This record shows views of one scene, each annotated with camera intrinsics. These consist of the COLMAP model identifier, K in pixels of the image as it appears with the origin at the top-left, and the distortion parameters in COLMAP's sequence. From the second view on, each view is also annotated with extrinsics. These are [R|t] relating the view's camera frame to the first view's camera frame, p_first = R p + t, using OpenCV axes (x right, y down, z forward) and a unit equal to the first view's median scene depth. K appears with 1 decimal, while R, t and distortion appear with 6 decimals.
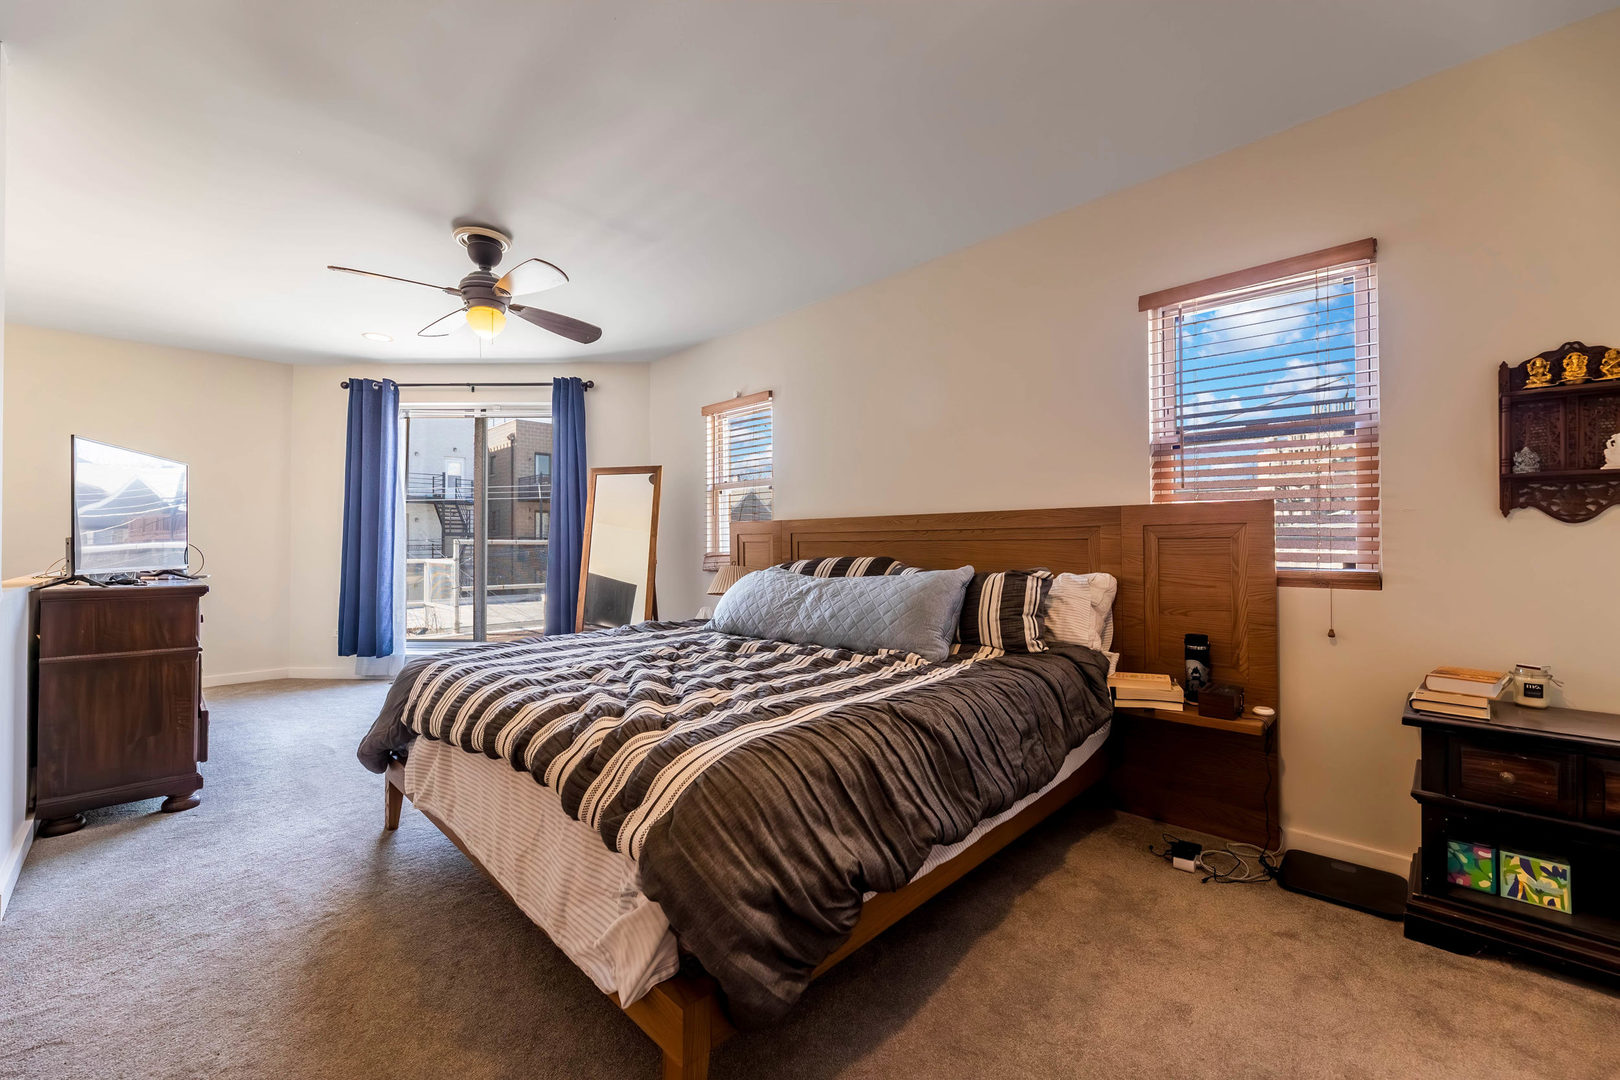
lens RADIAL K [[646.8, 0, 802.8], [0, 646.8, 536.9], [0, 0, 1]] dist [-0.001296, -0.000117]
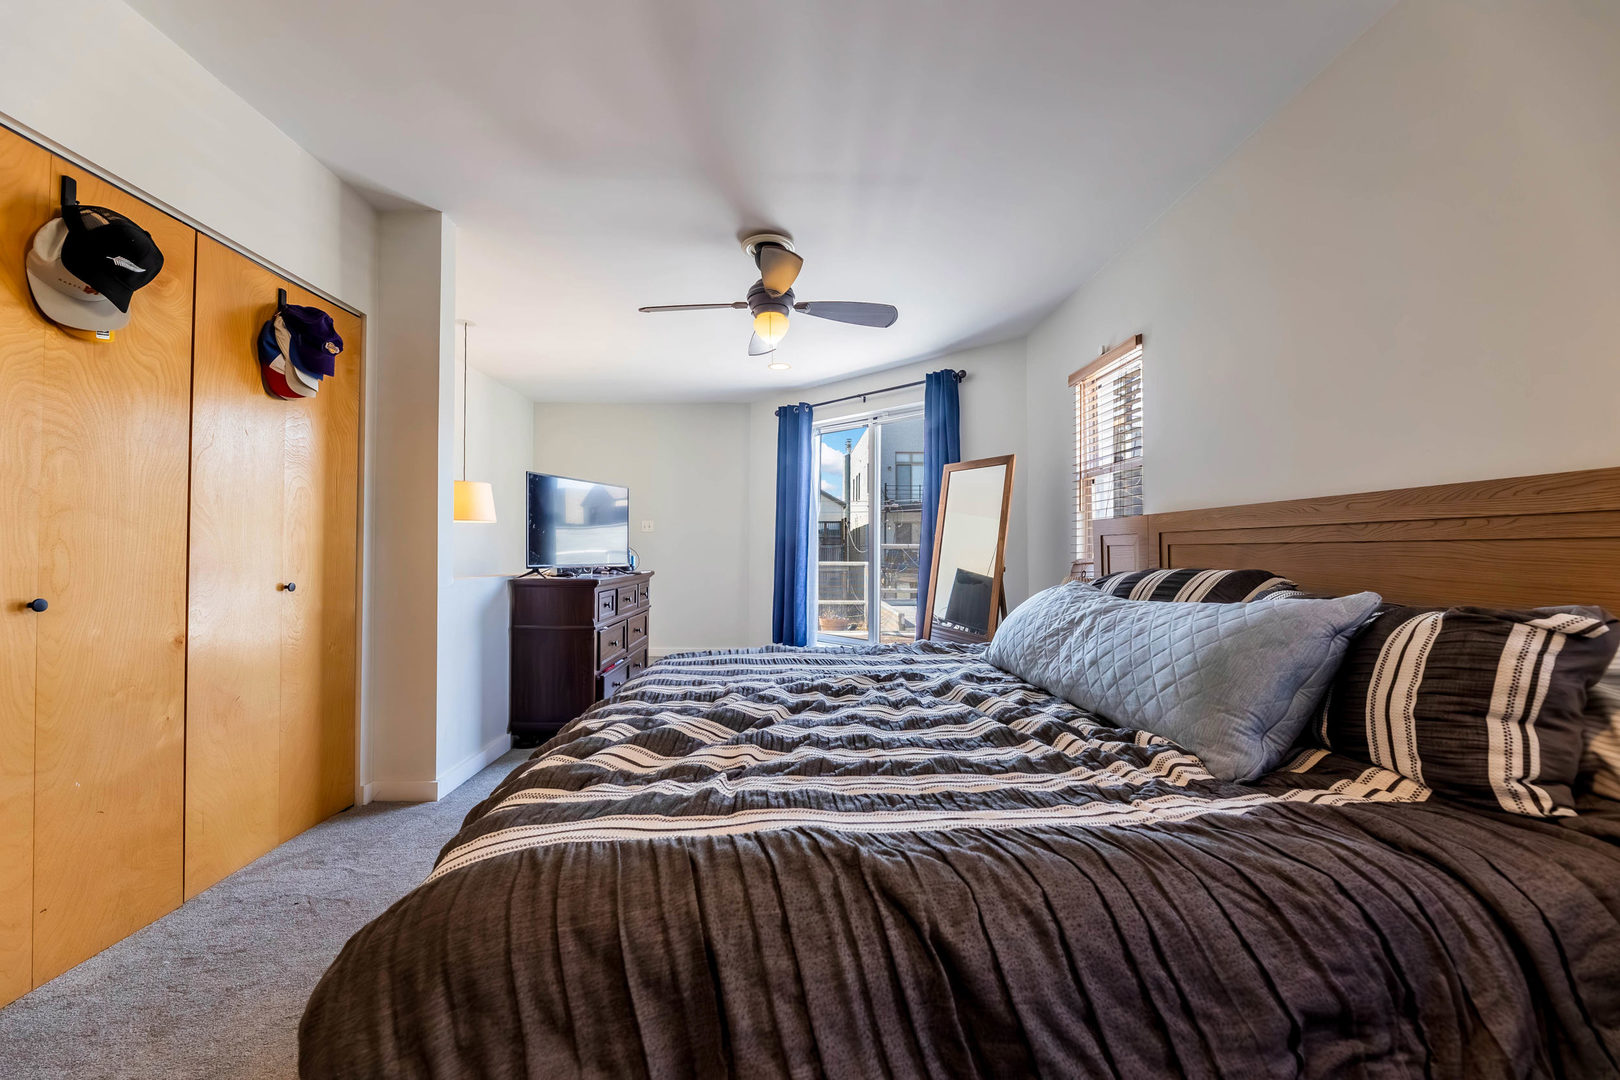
lens RADIAL K [[650.2, 0, 804.8], [0, 650.2, 540.2], [0, 0, 1]] dist [-0.000898, 0.000391]
pose [[0.723065, -0.007190, -0.690743, 0.281256], [0.005703, 0.999974, -0.004439, 0.004751], [0.690757, -0.000729, 0.723087, 0.349255]]
